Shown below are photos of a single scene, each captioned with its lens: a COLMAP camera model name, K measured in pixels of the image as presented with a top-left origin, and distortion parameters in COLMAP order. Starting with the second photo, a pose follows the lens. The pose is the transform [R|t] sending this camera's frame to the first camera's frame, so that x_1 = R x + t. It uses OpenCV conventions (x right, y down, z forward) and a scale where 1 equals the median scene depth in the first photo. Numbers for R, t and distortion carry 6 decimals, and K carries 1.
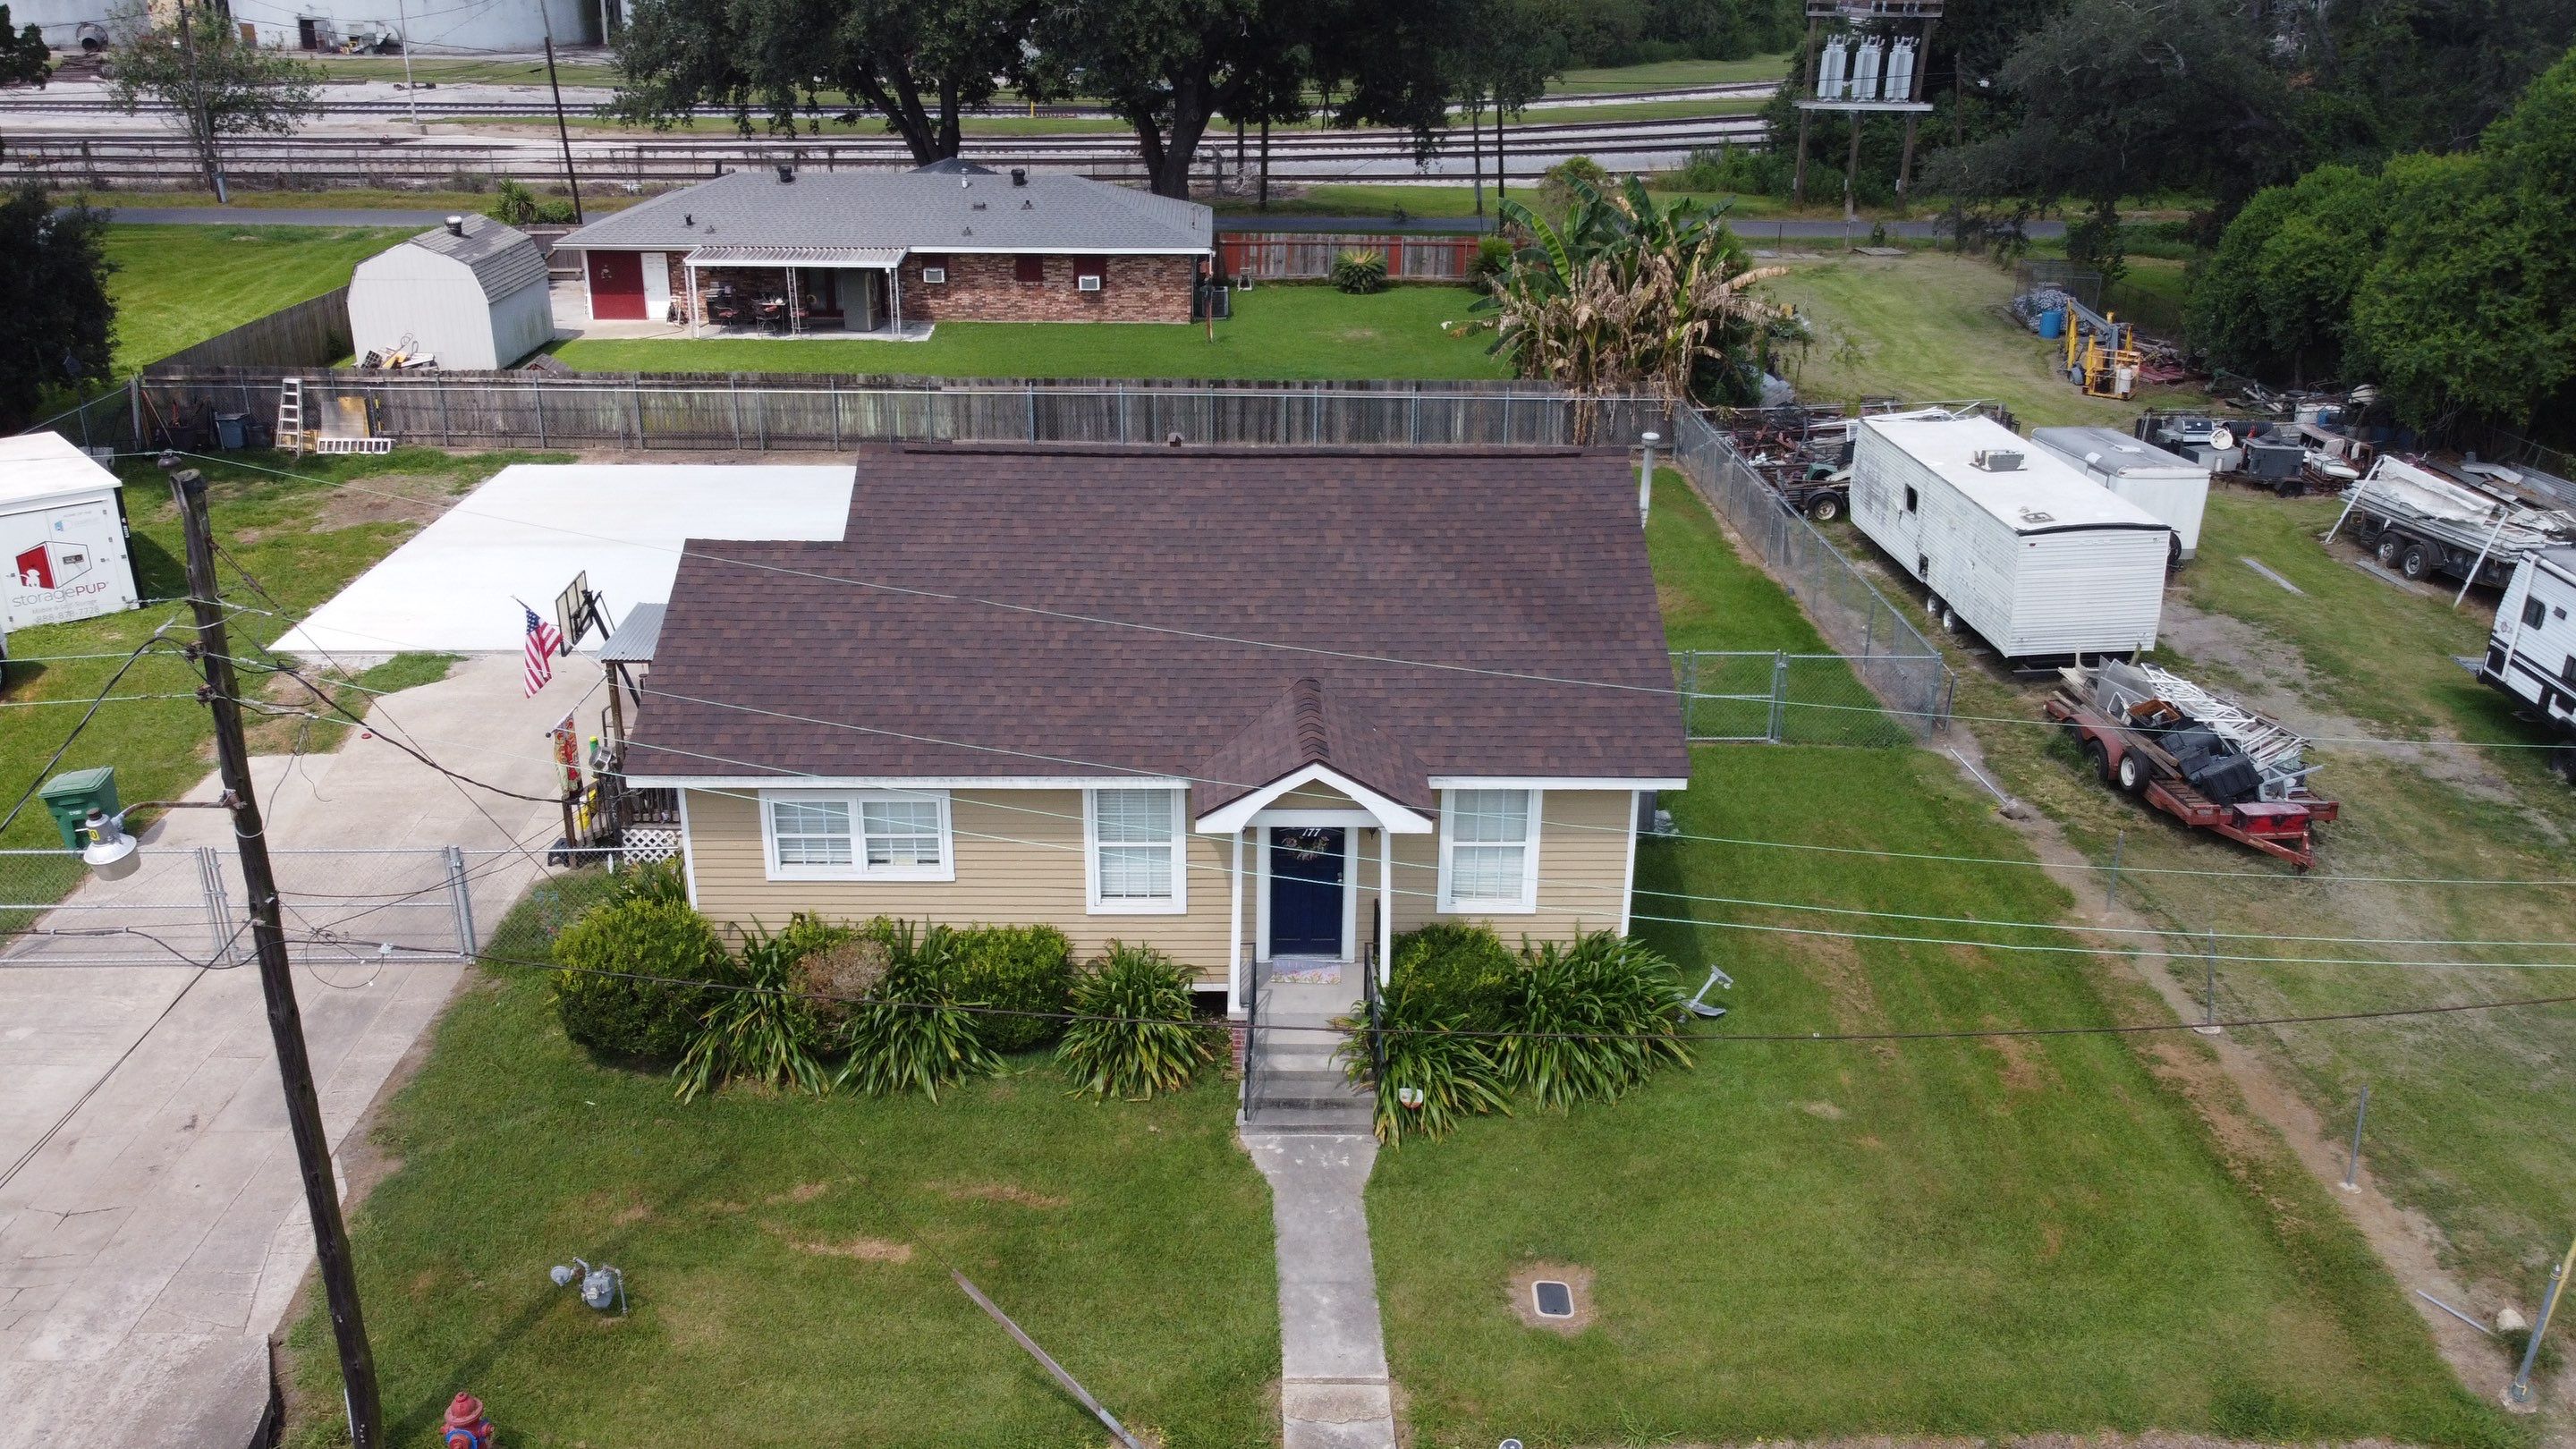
lens RADIAL K [[1952.4, 0, 1278.5], [0, 1952.4, 707.2], [0, 0, 1]] dist [0.002690, -0.004775]
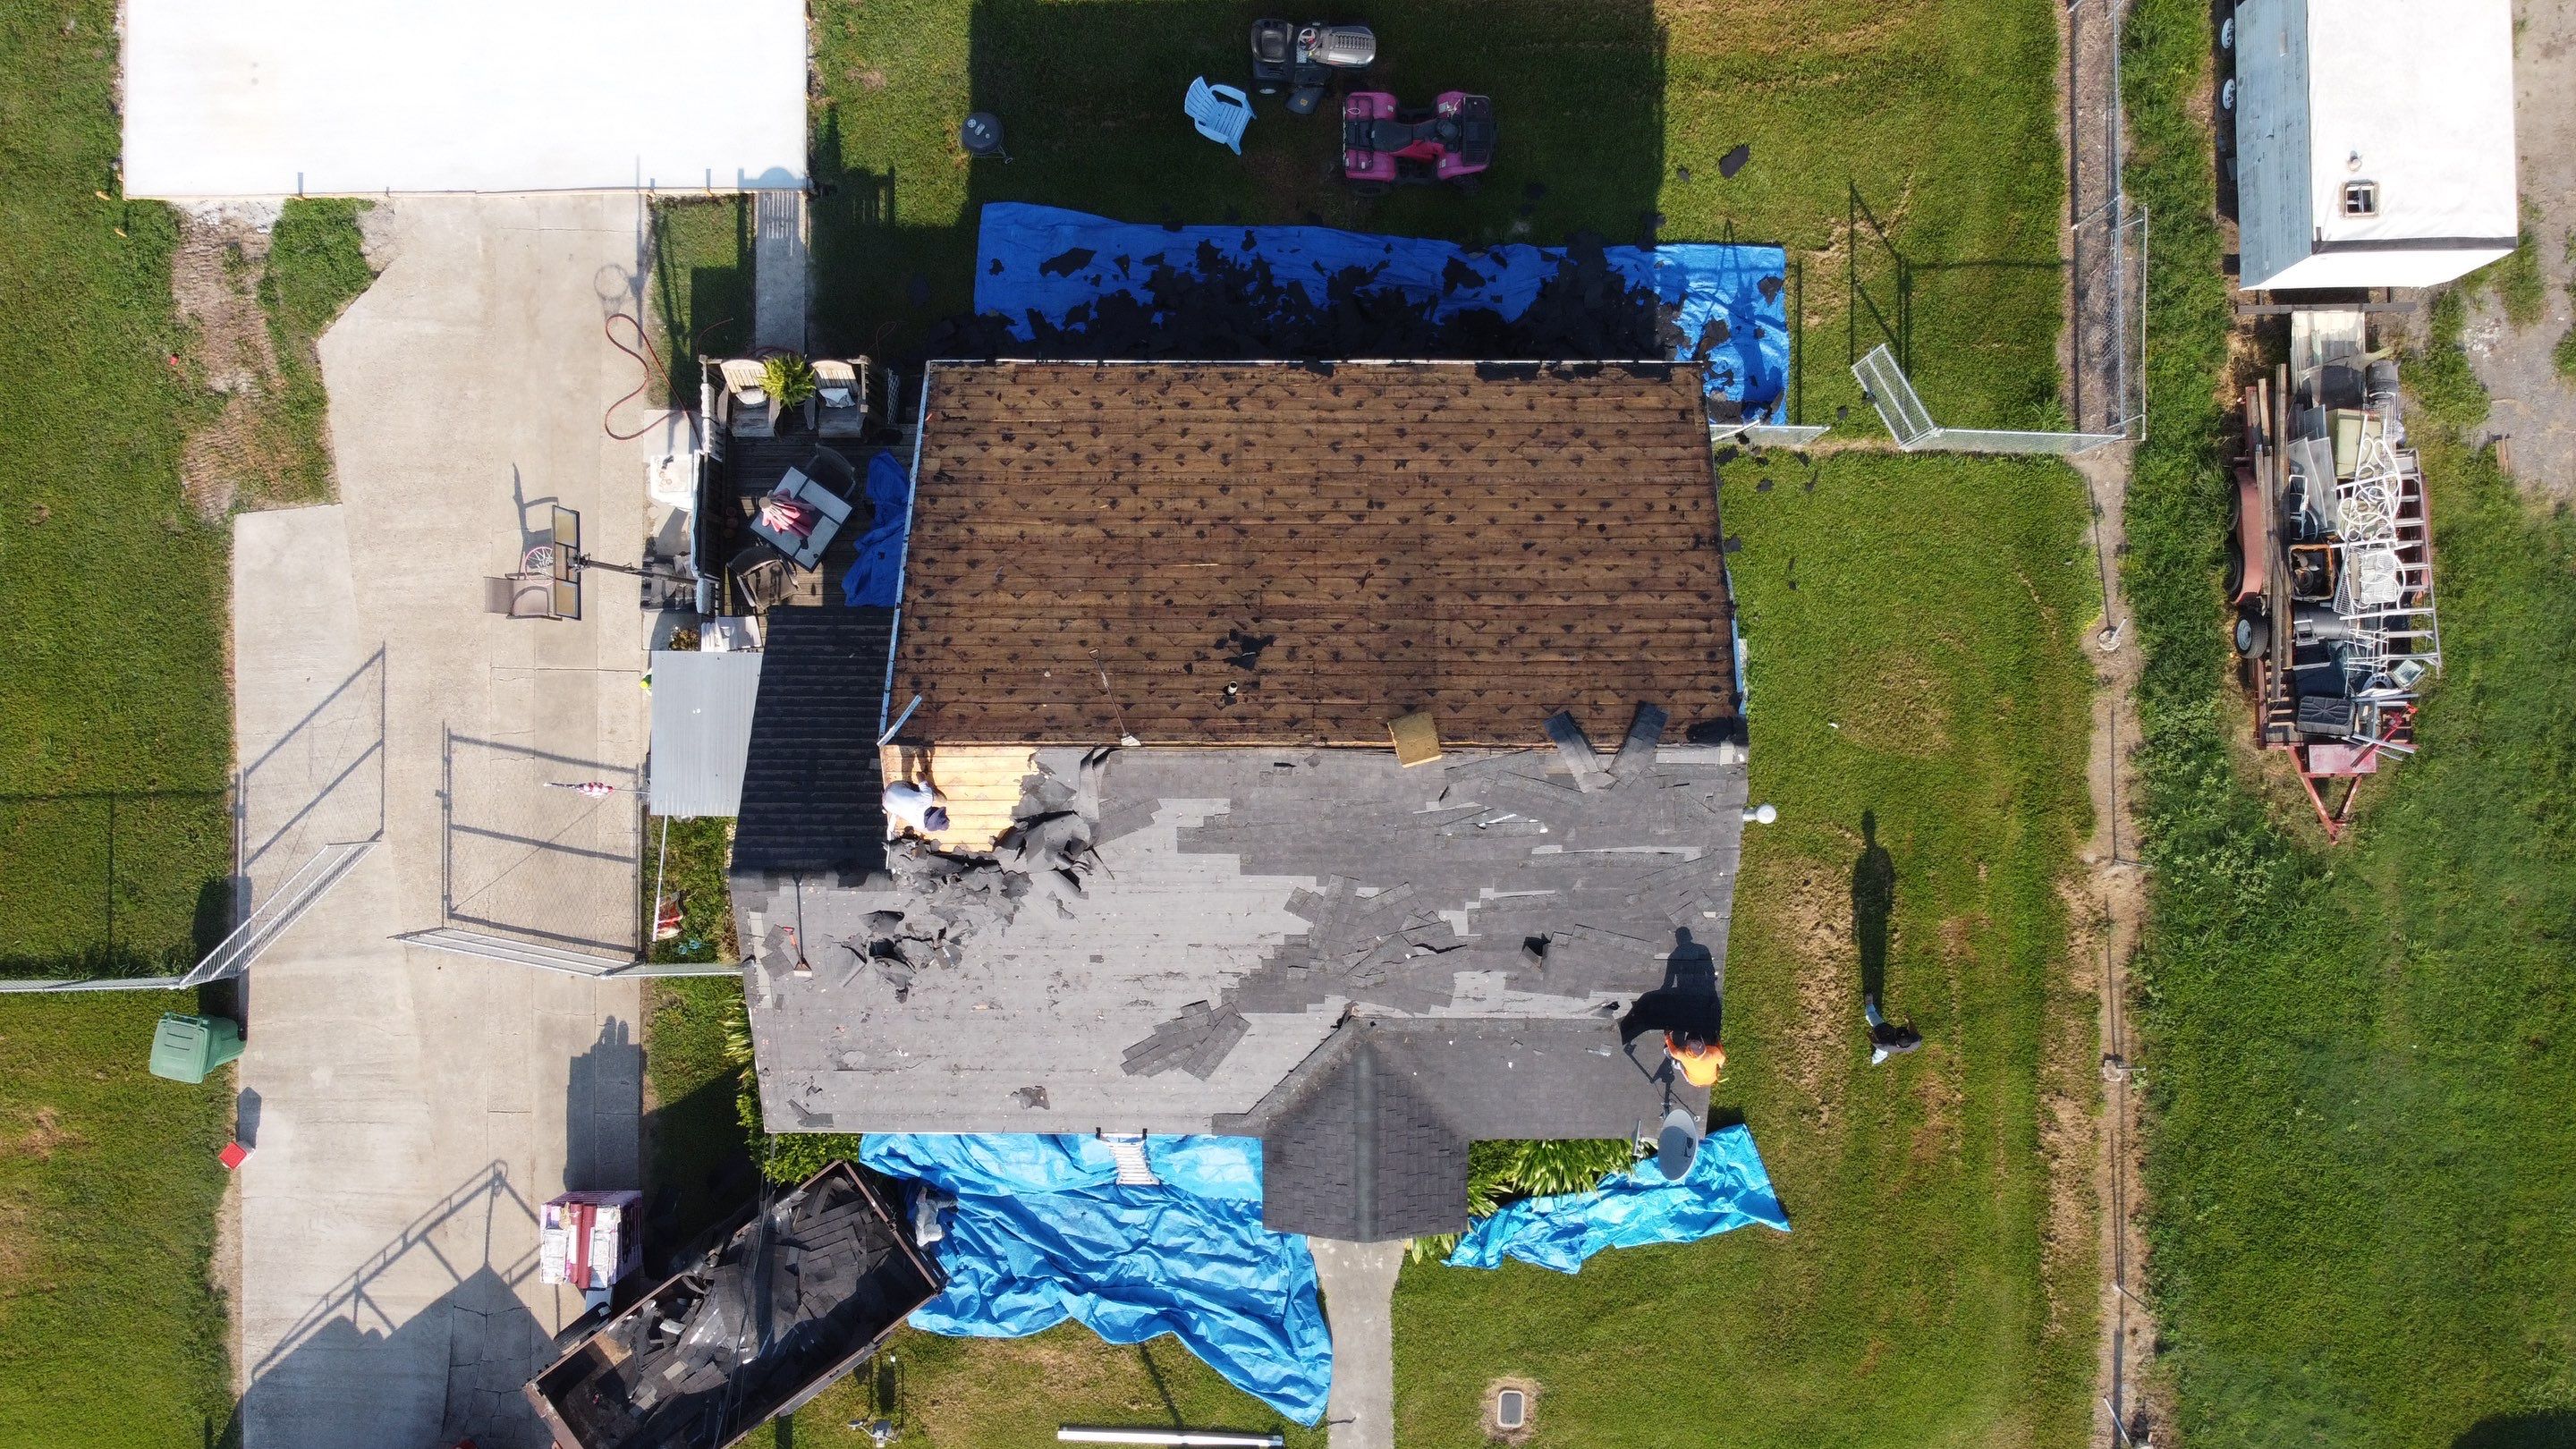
lens RADIAL K [[1952.4, 0, 1274.4], [0, 1952.4, 708.8], [0, 0, 1]] dist [0.002690, -0.004775]
pose [[0.999515, 0.022799, -0.021192, -0.011517], [0.010768, 0.385530, 0.922632, -0.700644], [0.029205, -0.922414, 0.385098, 0.496696]]
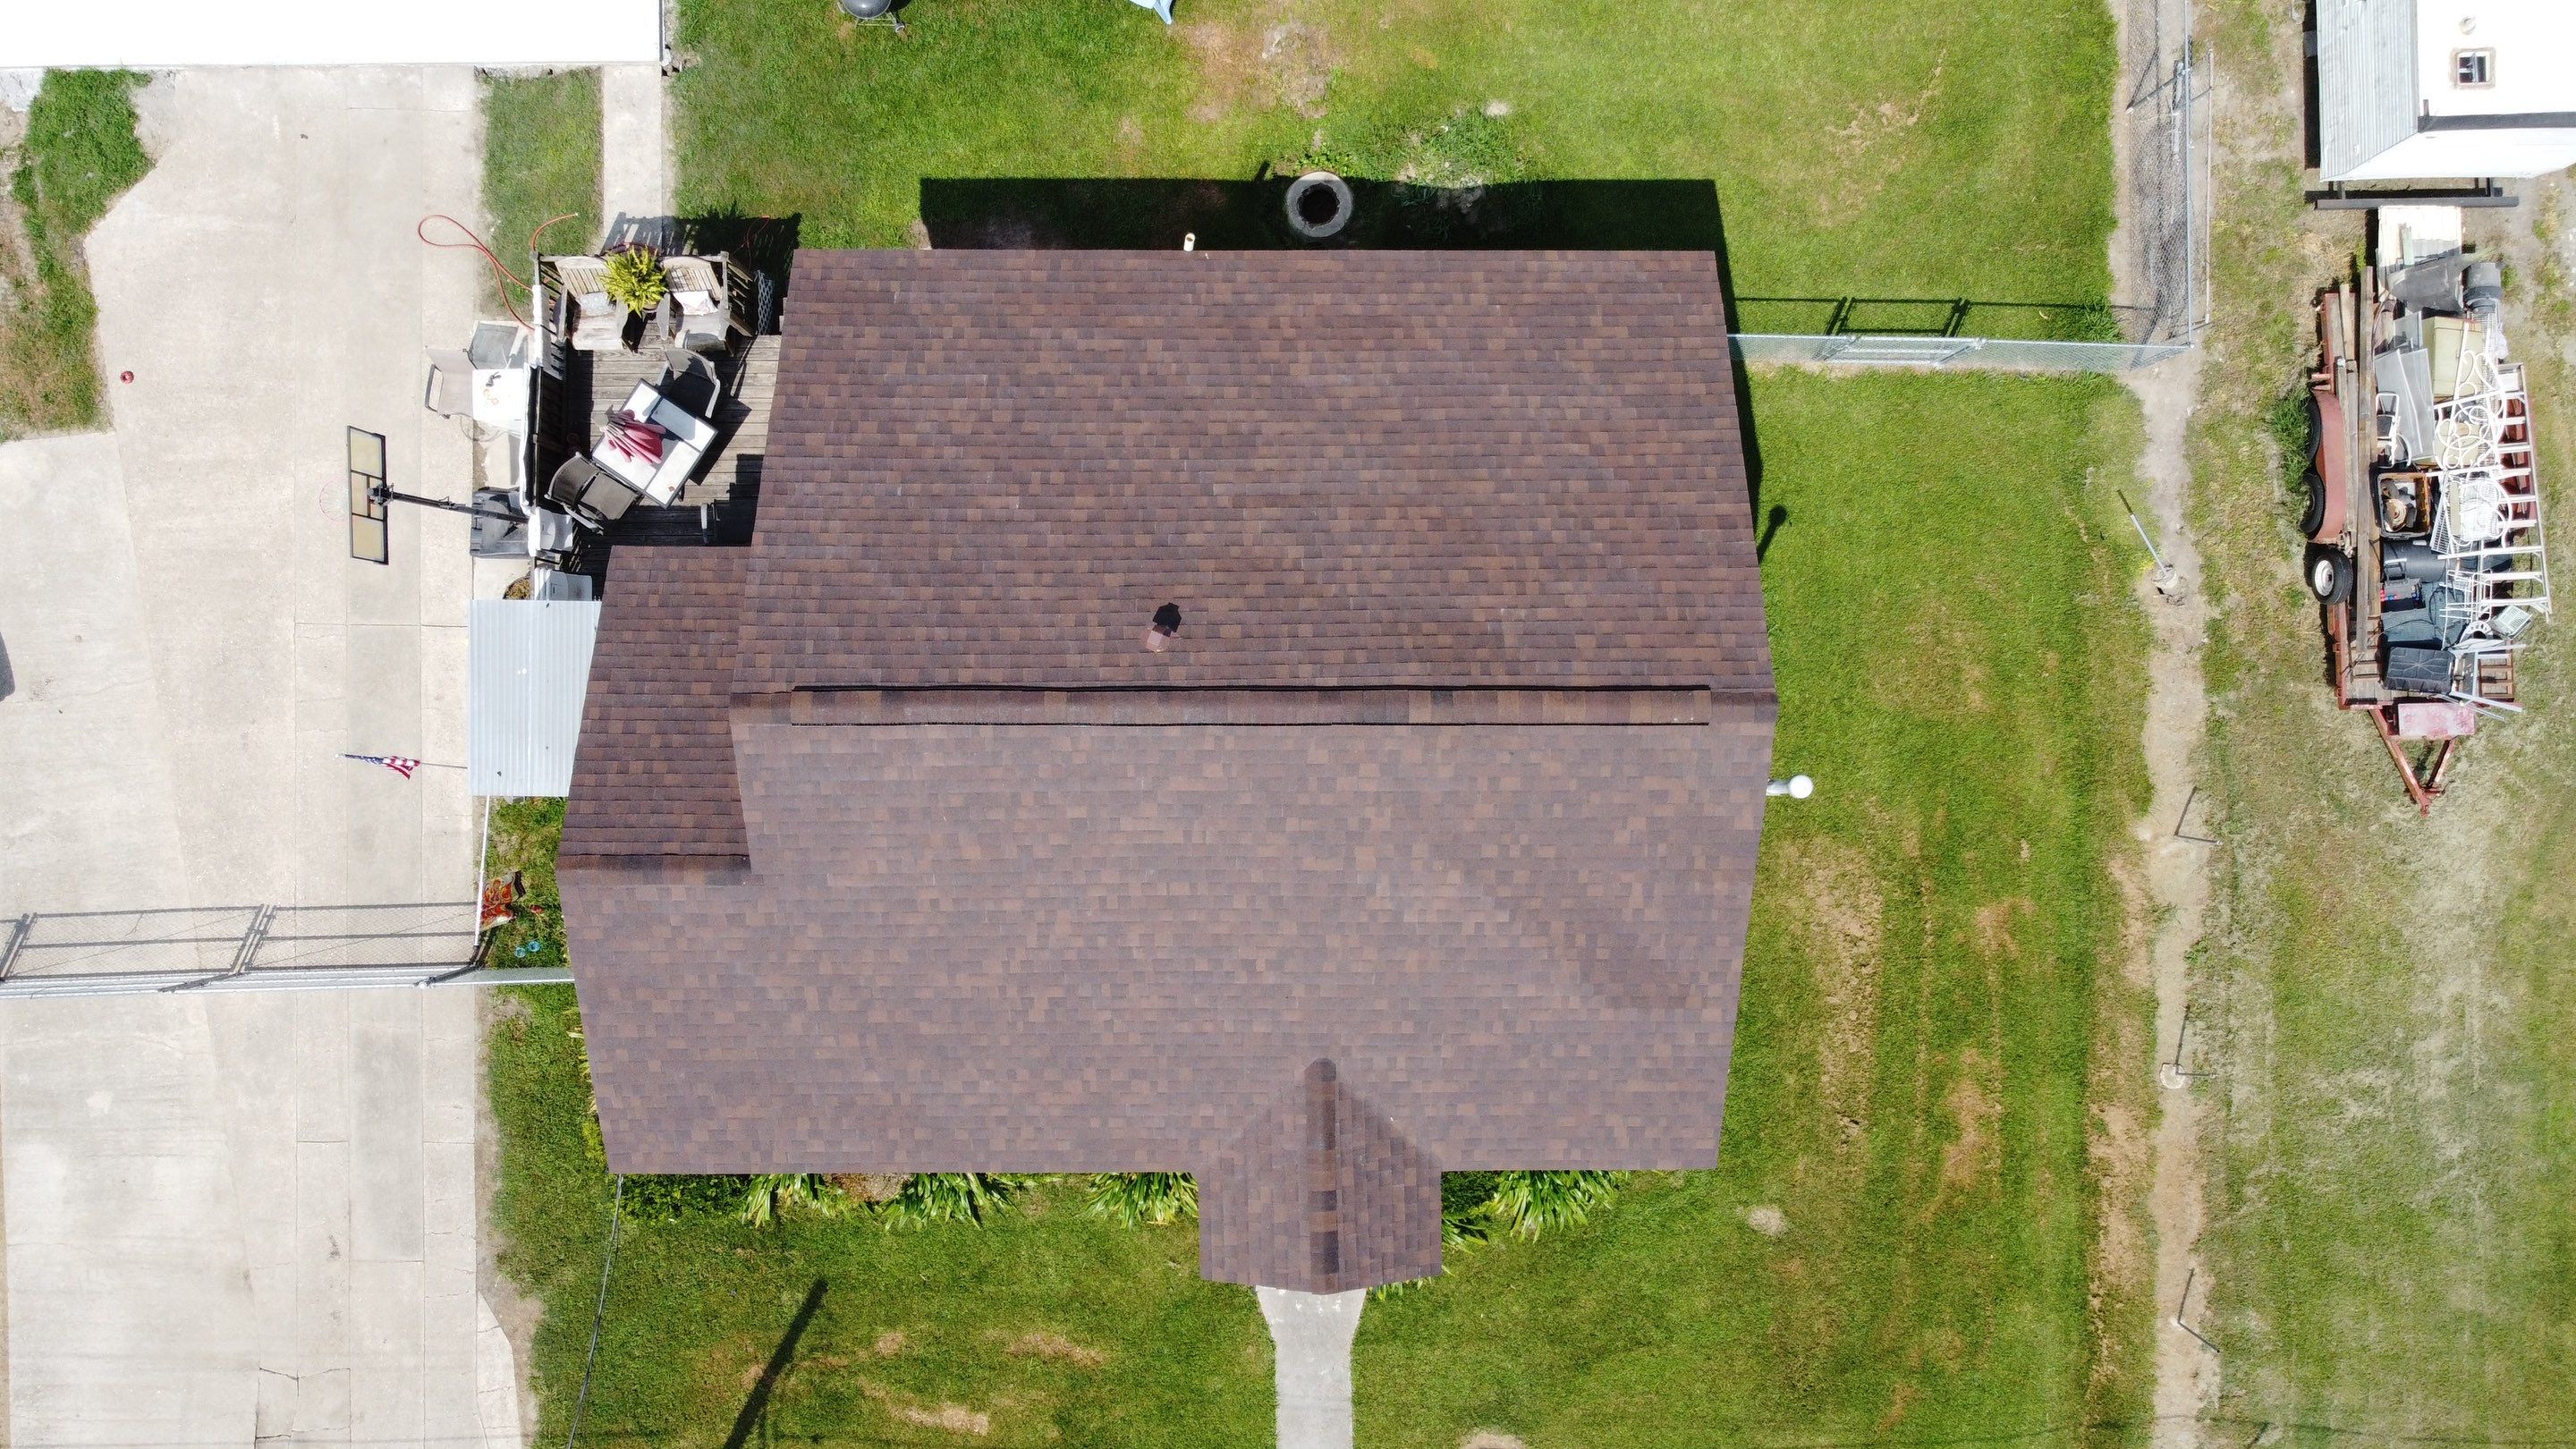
lens RADIAL K [[1952.4, 0, 1278.1], [0, 1952.4, 715.8], [0, 0, 1]] dist [0.002690, -0.004775]
pose [[0.999809, 0.018889, 0.005062, -0.008664], [-0.011747, 0.373162, 0.927692, -0.595224], [0.015634, -0.927574, 0.373313, 0.532439]]
